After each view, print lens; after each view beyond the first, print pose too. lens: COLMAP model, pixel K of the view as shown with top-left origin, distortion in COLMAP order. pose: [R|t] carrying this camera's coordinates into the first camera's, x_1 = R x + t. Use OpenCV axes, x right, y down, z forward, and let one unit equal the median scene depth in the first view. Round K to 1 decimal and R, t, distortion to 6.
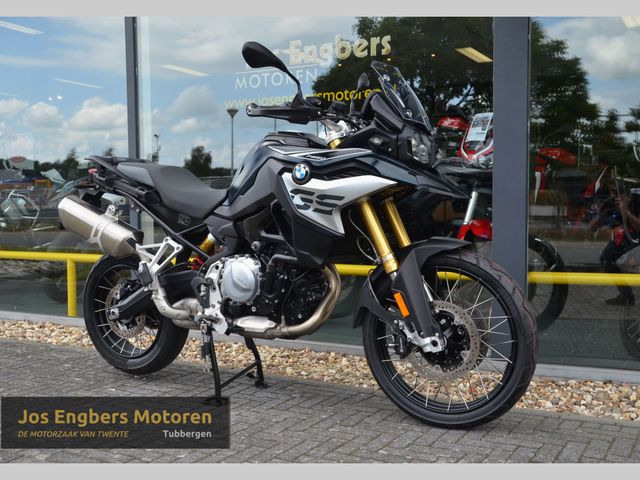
lens RADIAL K [[733.2, 0, 320.0], [0, 733.2, 240.0], [0, 0, 1]] dist [-0.001620, 0.032595]
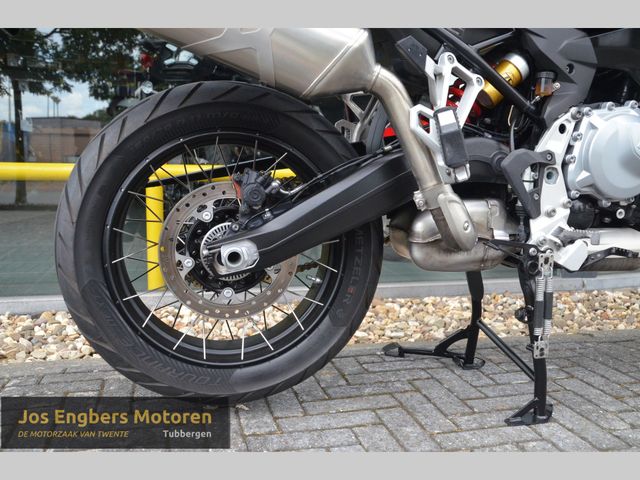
lens RADIAL K [[633.3, 0, 320.0], [0, 633.3, 240.0], [0, 0, 1]] dist [-0.009655, -0.009239]
pose [[0.705143, -0.062617, 0.706295, -0.537667], [0.013674, 0.997109, 0.074748, 0.076110], [-0.708934, -0.043050, 0.703960, 0.830377]]
